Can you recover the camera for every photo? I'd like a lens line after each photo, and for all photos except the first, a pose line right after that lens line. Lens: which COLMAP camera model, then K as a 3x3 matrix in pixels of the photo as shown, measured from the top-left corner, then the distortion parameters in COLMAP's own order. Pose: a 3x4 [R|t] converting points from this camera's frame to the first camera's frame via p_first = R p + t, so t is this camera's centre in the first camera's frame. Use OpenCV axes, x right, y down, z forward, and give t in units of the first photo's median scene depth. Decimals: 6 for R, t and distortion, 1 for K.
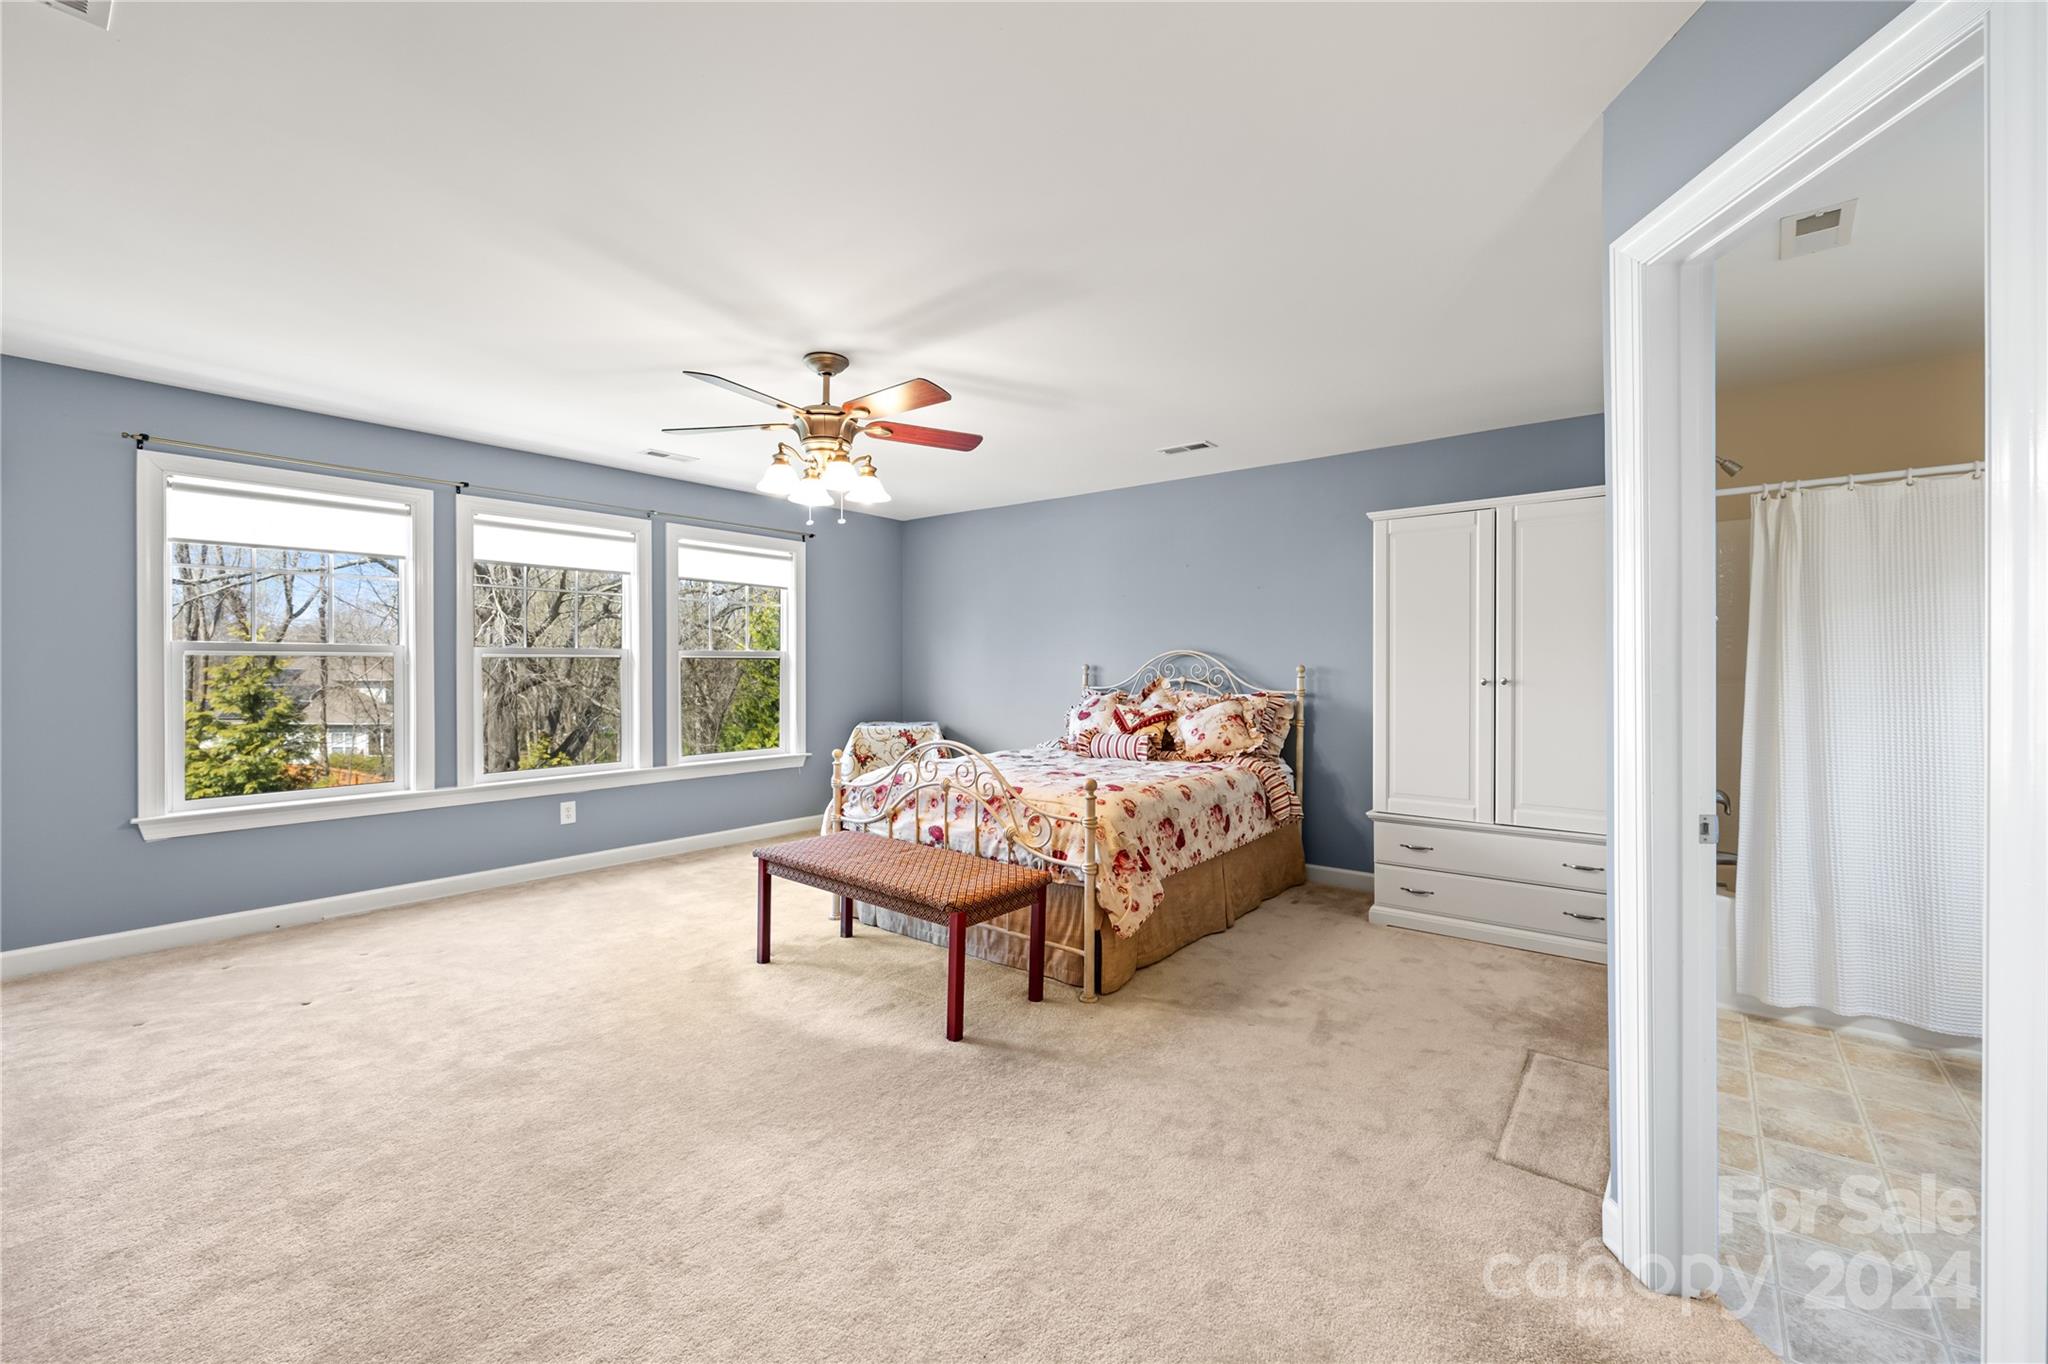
lens RADIAL K [[834.5, 0, 1057.0], [0, 834.5, 684.4], [0, 0, 1]] dist [-0.000737, -0.000068]
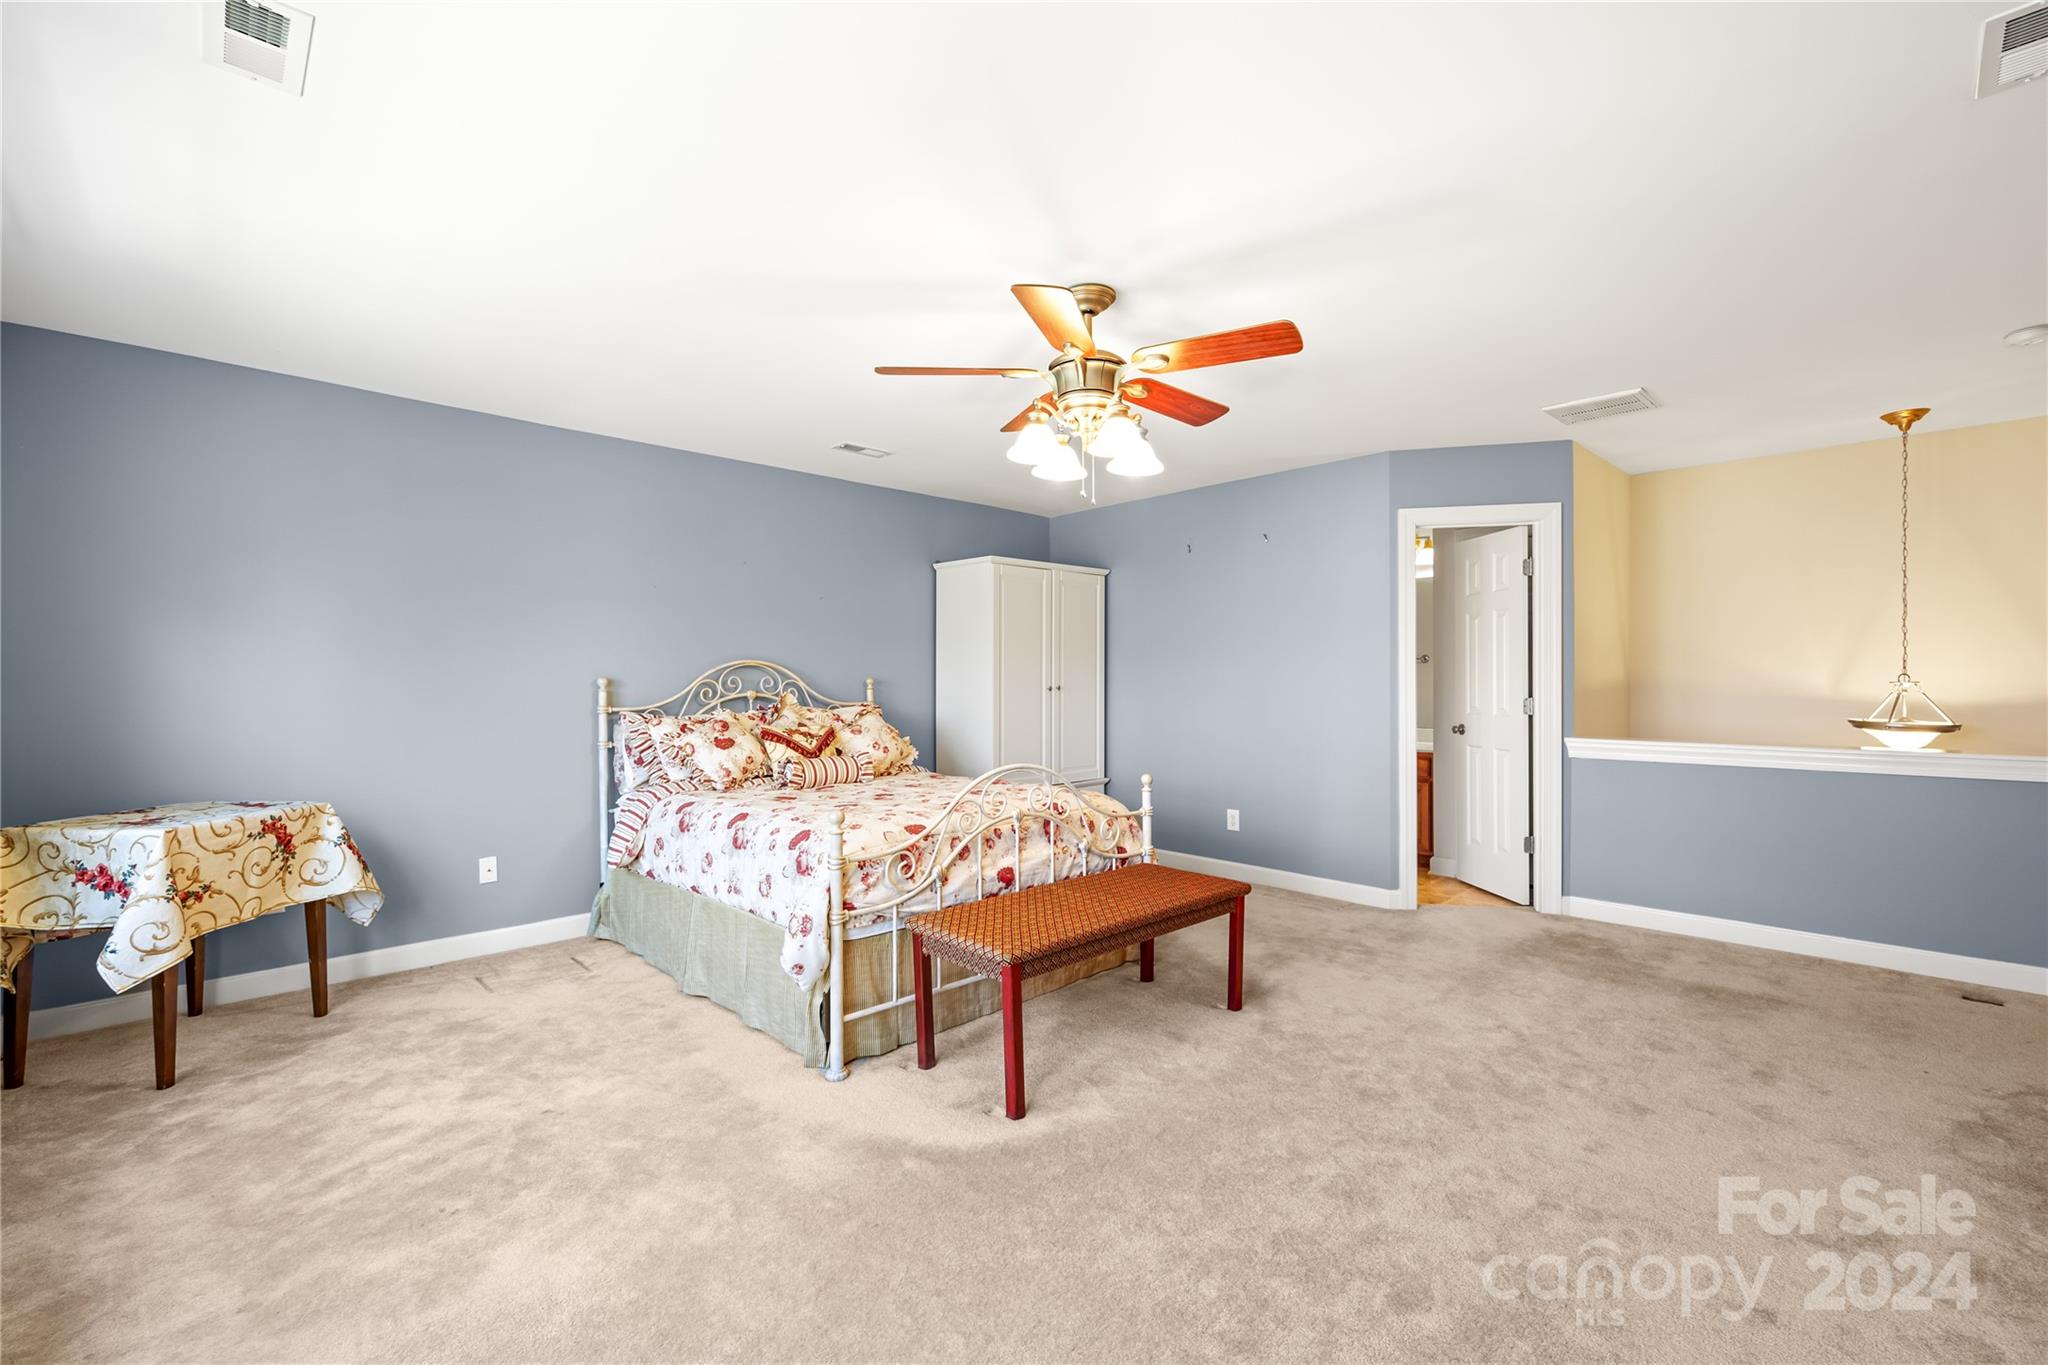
lens RADIAL K [[834.5, 0, 1057.0], [0, 834.5, 684.9], [0, 0, 1]] dist [-0.000737, -0.000068]
pose [[0.122111, -0.005412, 0.992502, -0.947958], [0.027854, 0.999610, 0.002023, -0.012758], [-0.992126, 0.027398, 0.122214, 0.826196]]
